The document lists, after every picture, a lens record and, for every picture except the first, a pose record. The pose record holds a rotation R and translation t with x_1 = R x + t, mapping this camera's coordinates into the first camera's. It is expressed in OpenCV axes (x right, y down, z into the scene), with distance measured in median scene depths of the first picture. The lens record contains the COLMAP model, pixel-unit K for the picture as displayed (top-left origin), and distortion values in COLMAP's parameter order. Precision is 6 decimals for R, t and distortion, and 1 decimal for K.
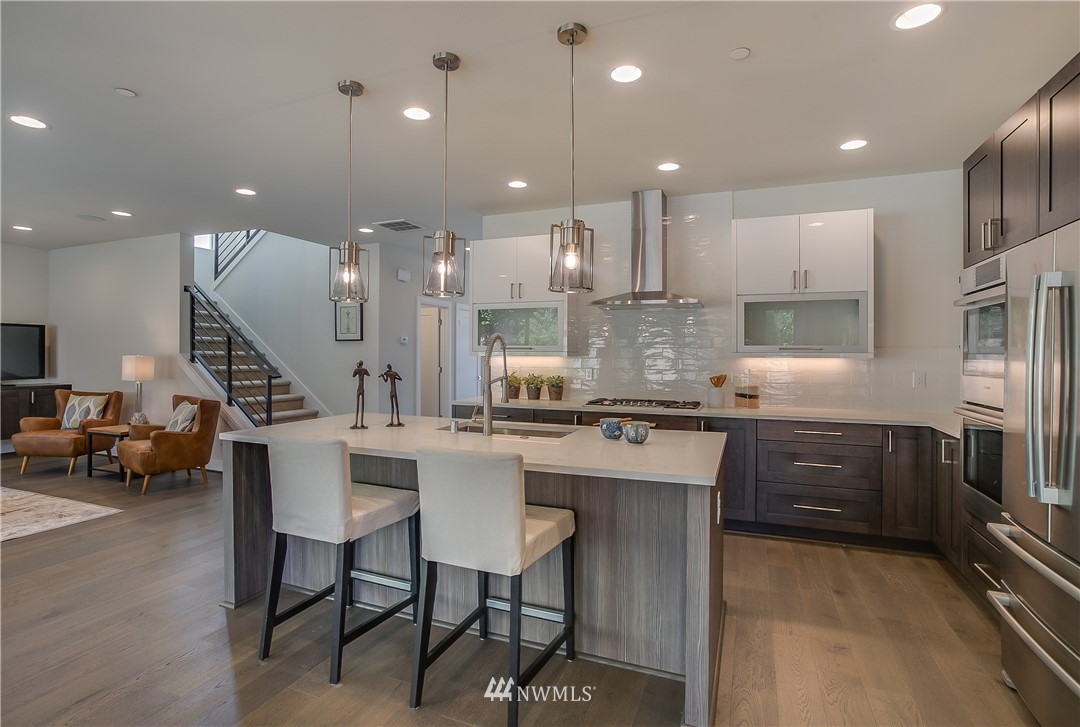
lens RADIAL K [[518.1, 0, 539.8], [0, 518.1, 358.5], [0, 0, 1]] dist [-0.023028, 0.005141]
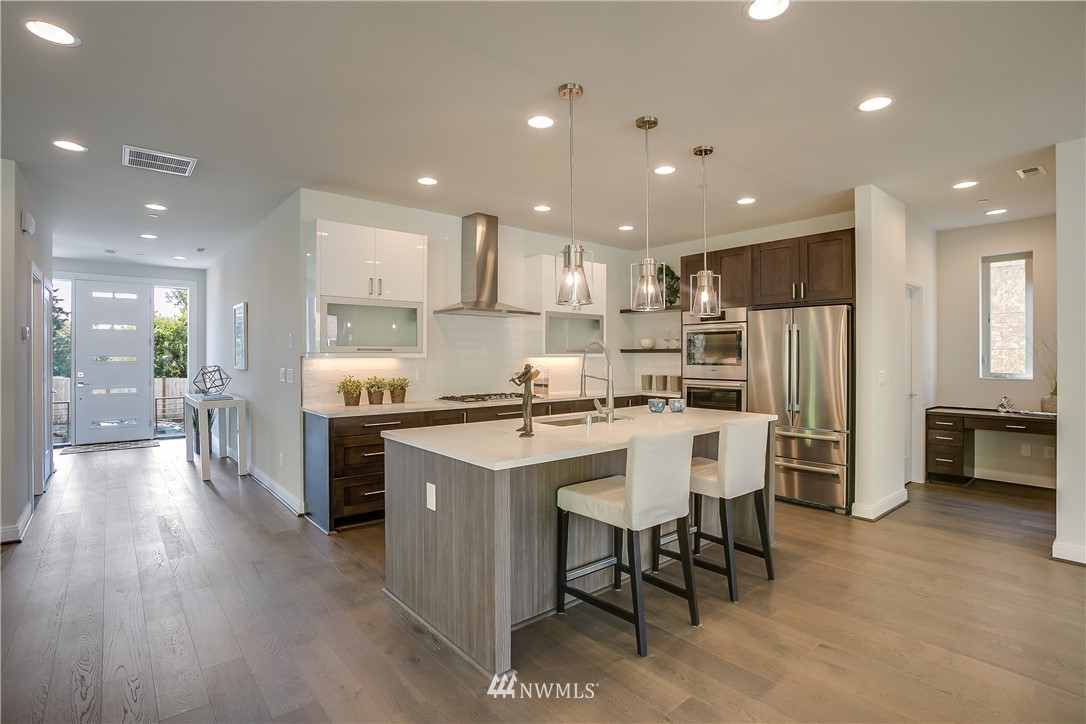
lens RADIAL K [[523.9, 0, 539.7], [0, 523.9, 358.0], [0, 0, 1]] dist [-0.036078, 0.012094]
pose [[0.476220, -0.010431, 0.879264, -0.628037], [0.008700, 0.999937, 0.007151, -0.007034], [-0.879283, 0.004244, 0.476280, 0.277658]]
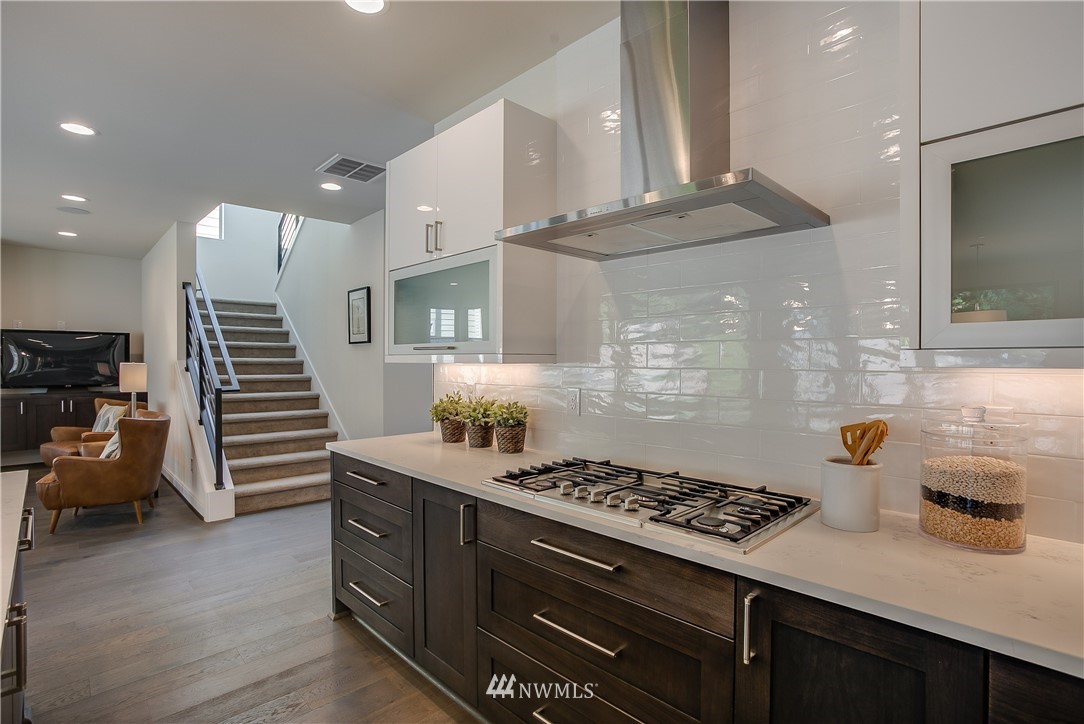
lens RADIAL K [[523.0, 0, 538.4], [0, 523.0, 362.0], [0, 0, 1]] dist [-0.036078, 0.012094]
pose [[0.905732, -0.003550, -0.423836, 0.240051], [0.002323, 0.999991, -0.003413, -0.003350], [0.423844, 0.002107, 0.905733, 0.504462]]
